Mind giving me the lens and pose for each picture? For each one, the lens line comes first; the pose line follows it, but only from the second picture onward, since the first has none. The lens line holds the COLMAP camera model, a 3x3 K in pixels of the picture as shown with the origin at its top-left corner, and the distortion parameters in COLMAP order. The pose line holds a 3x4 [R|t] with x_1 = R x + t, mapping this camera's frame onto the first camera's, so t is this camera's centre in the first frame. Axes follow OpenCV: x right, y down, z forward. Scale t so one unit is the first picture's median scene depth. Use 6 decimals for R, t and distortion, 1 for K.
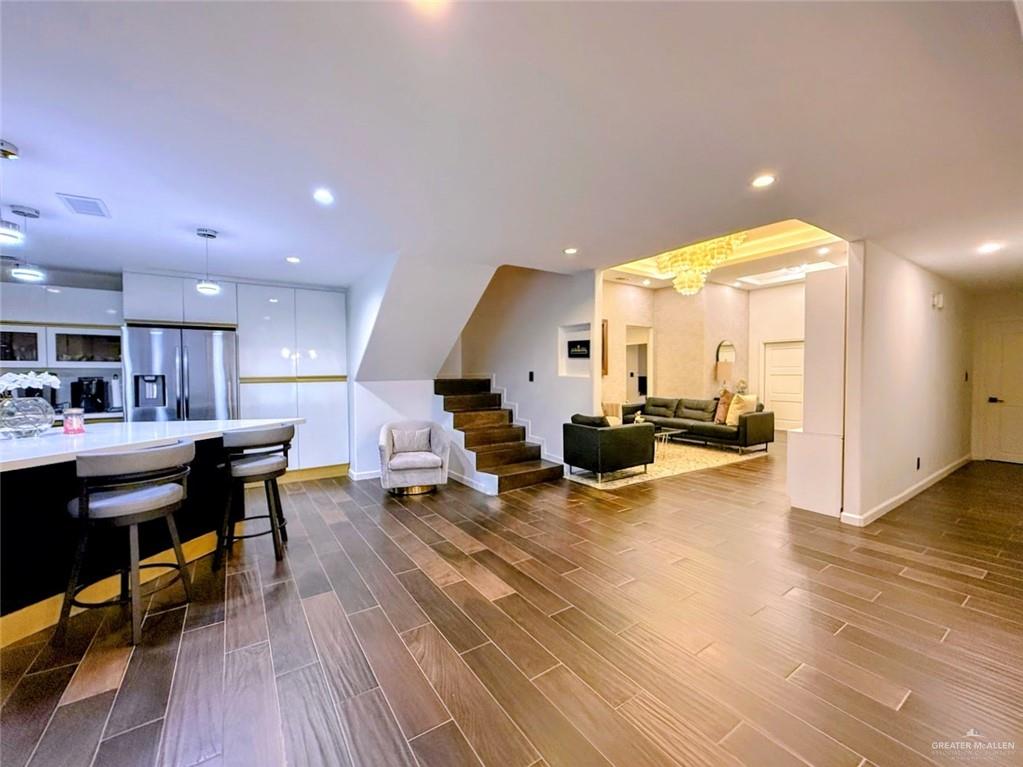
lens RADIAL K [[409.3, 0, 511.2], [0, 409.3, 382.6], [0, 0, 1]] dist [-0.000042, 0.000415]
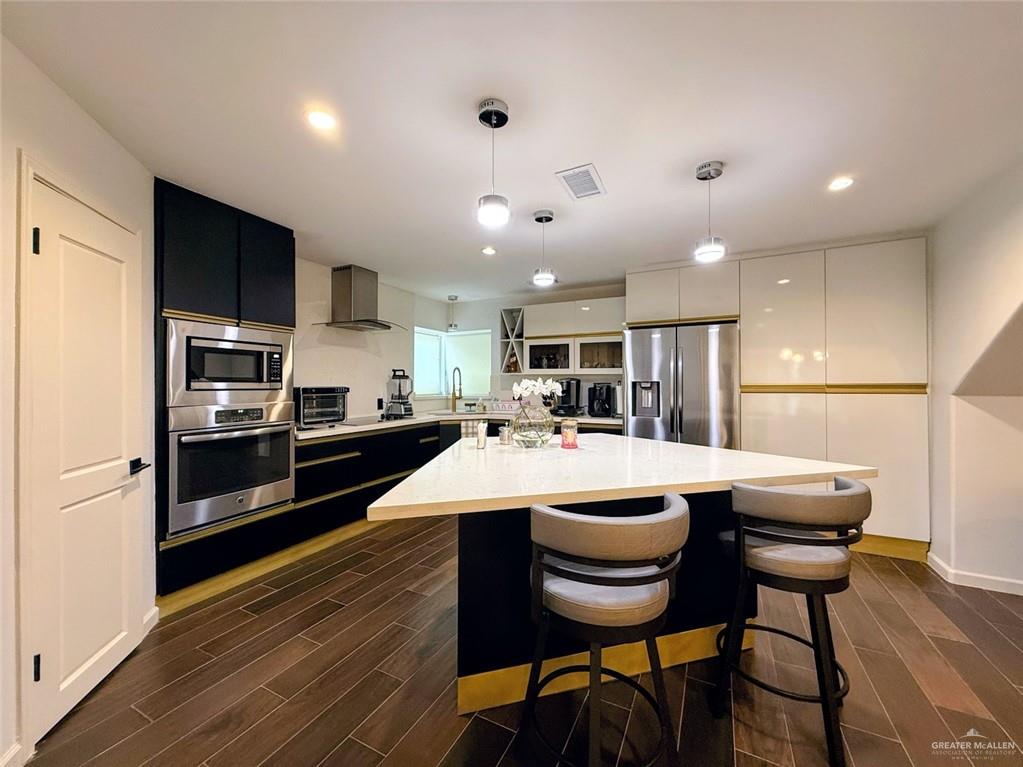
lens RADIAL K [[407.1, 0, 502.6], [0, 407.1, 382.1], [0, 0, 1]] dist [-0.001459, -0.000177]
pose [[0.466060, 0.007037, -0.884725, -0.237754], [-0.019311, 0.999811, -0.002220, -0.008686], [0.884543, 0.018119, 0.466107, 0.303826]]
